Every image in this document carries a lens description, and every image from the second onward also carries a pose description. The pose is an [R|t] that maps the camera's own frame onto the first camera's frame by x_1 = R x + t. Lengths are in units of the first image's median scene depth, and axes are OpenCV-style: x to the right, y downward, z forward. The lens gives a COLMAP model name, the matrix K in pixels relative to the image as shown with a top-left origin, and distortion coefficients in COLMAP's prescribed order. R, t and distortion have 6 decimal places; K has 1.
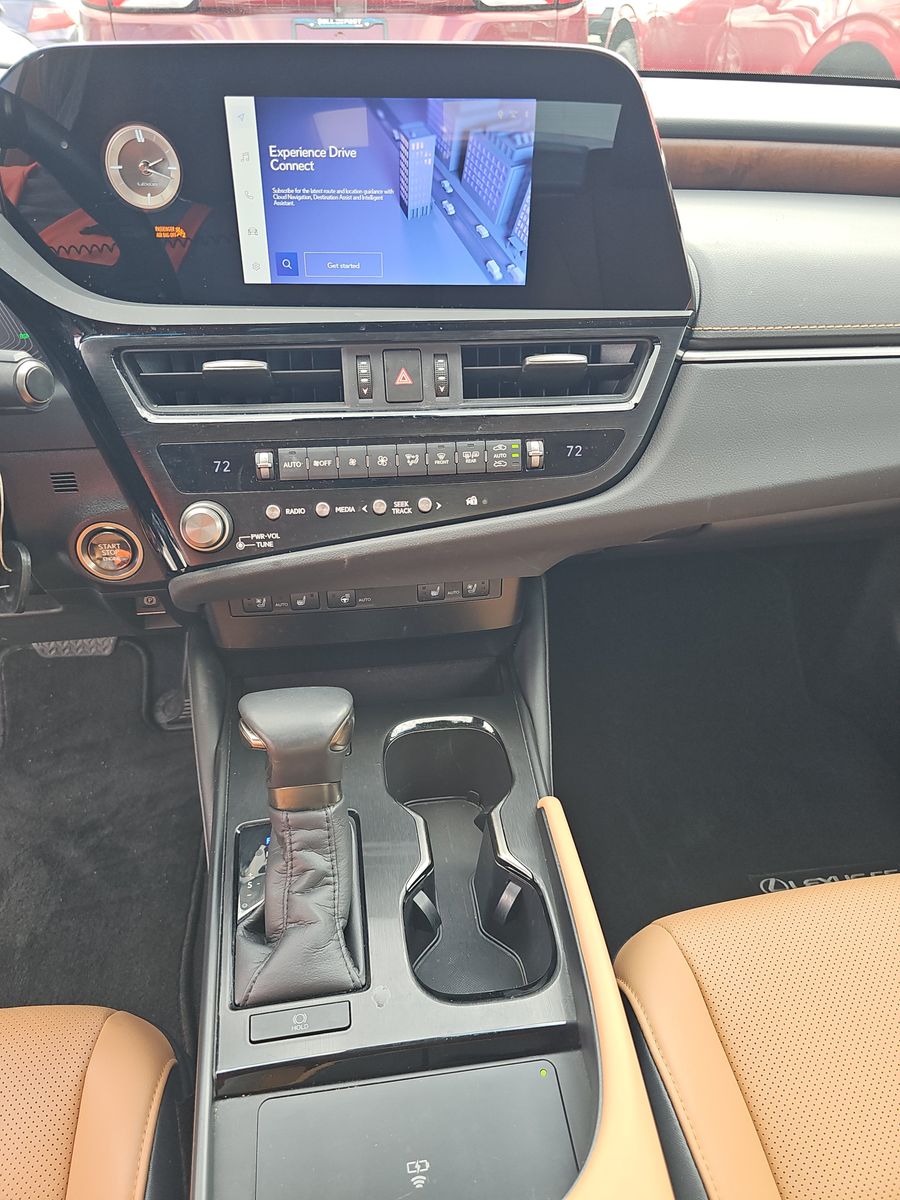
lens RADIAL K [[802.6, 0, 443.1], [0, 802.6, 590.2], [0, 0, 1]] dist [0.002968, -0.019099]
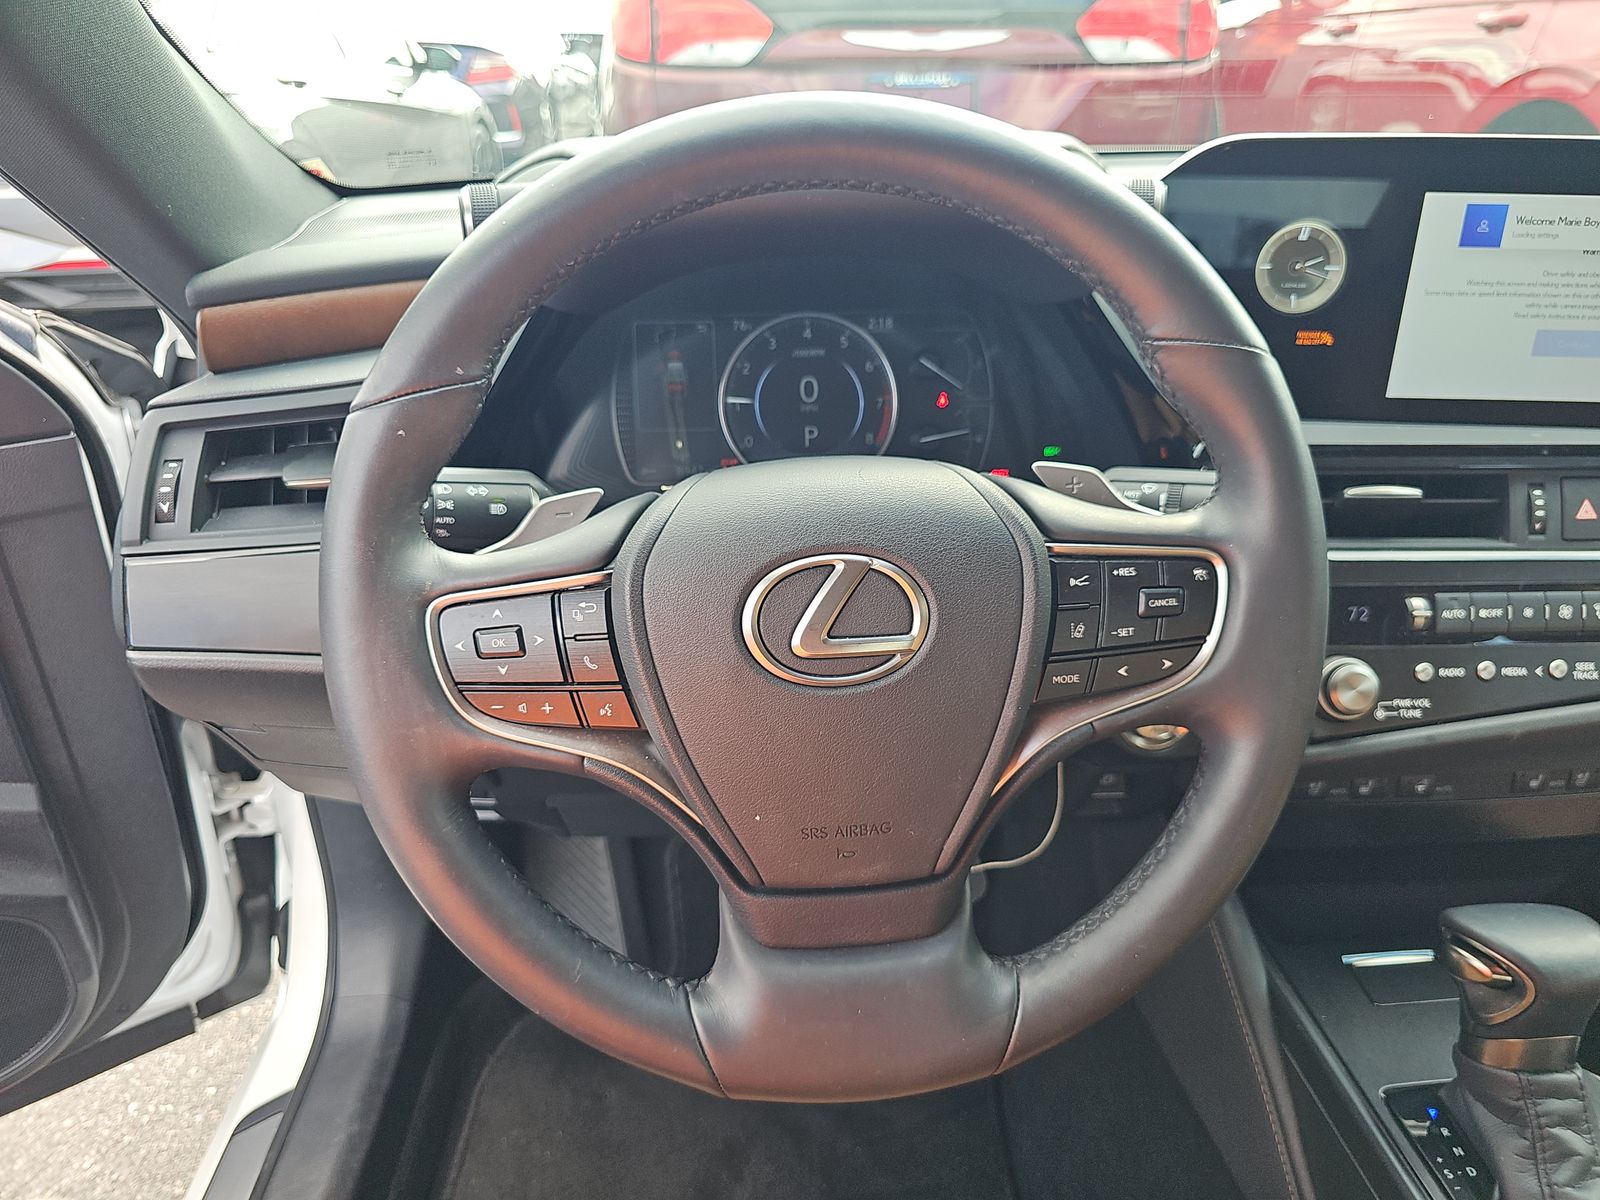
lens RADIAL K [[1070.1, 0, 813.9], [0, 1070.1, 583.5], [0, 0, 1]] dist [0.002968, -0.019099]
pose [[0.998399, 0.020683, -0.052639, -0.766392], [-0.029336, 0.985124, -0.169323, 0.012632], [0.048354, 0.170596, 0.984154, -0.084276]]
